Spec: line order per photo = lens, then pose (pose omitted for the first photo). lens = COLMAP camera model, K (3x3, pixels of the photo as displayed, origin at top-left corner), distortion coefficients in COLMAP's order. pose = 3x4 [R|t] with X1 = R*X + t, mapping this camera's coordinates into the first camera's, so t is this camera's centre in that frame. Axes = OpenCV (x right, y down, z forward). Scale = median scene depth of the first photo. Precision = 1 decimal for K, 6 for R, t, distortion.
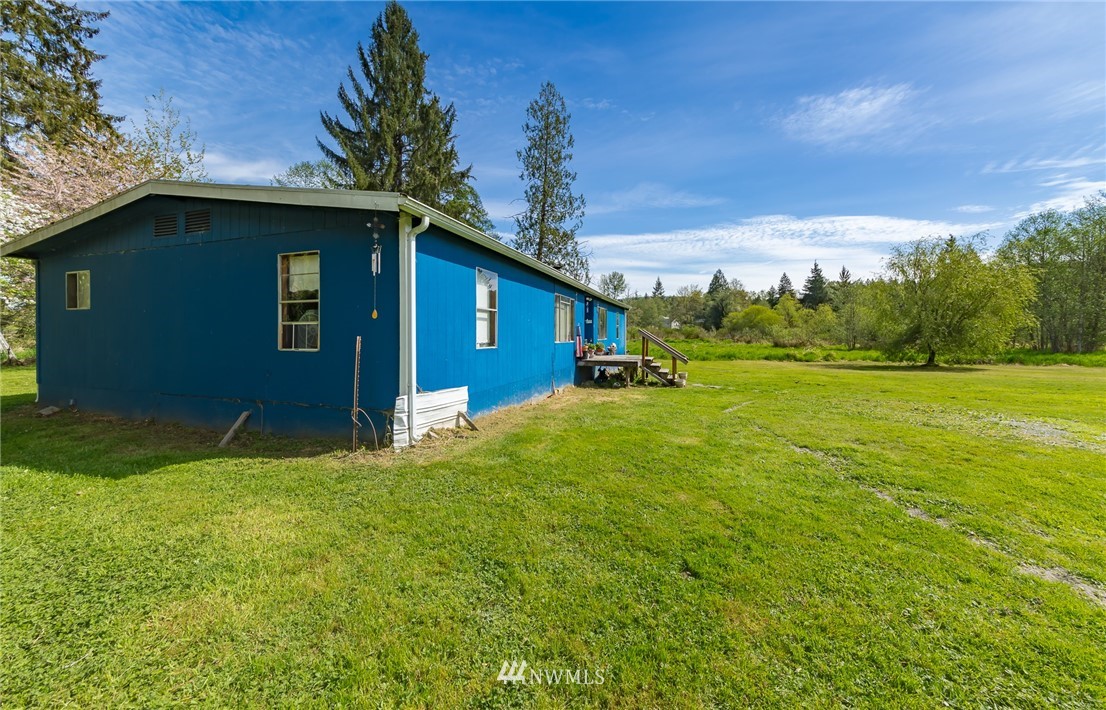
lens RADIAL K [[395.2, 0, 552.7], [0, 395.2, 325.9], [0, 0, 1]] dist [0.008595, 0.000133]
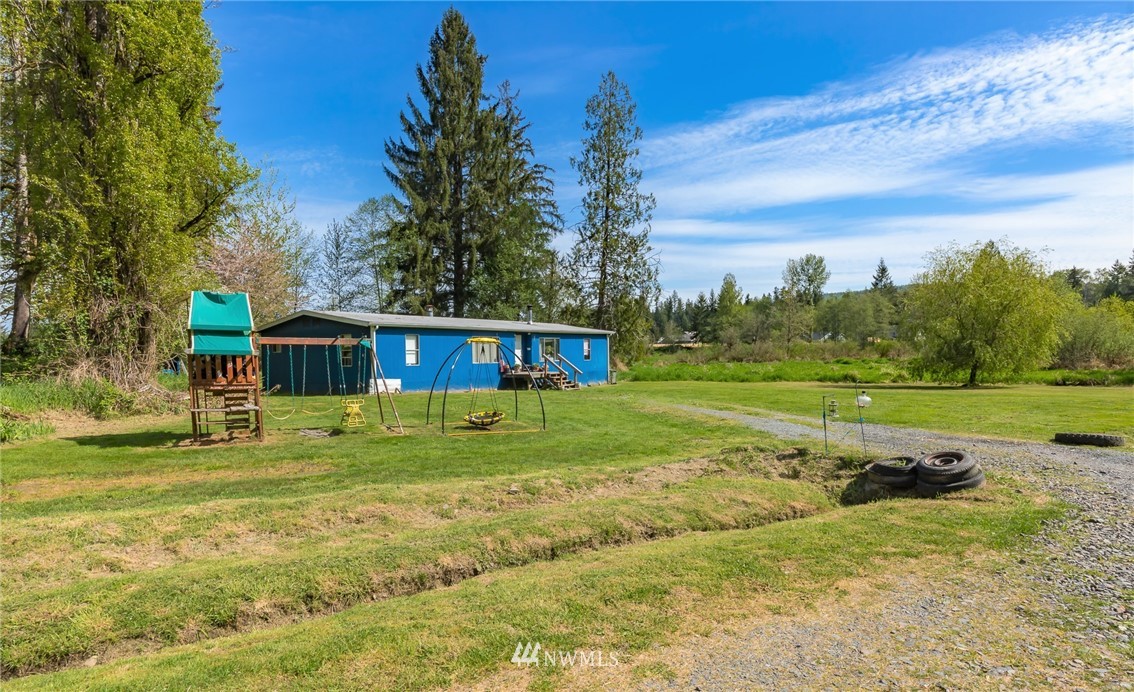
lens RADIAL K [[637.8, 0, 567.1], [0, 637.8, 347.1], [0, 0, 1]] dist [-0.002143, -0.000225]
pose [[0.956399, -0.021884, -0.291243, 0.310493], [0.024692, 0.999677, 0.005967, -0.009576], [0.291018, -0.012898, 0.956631, -0.411425]]
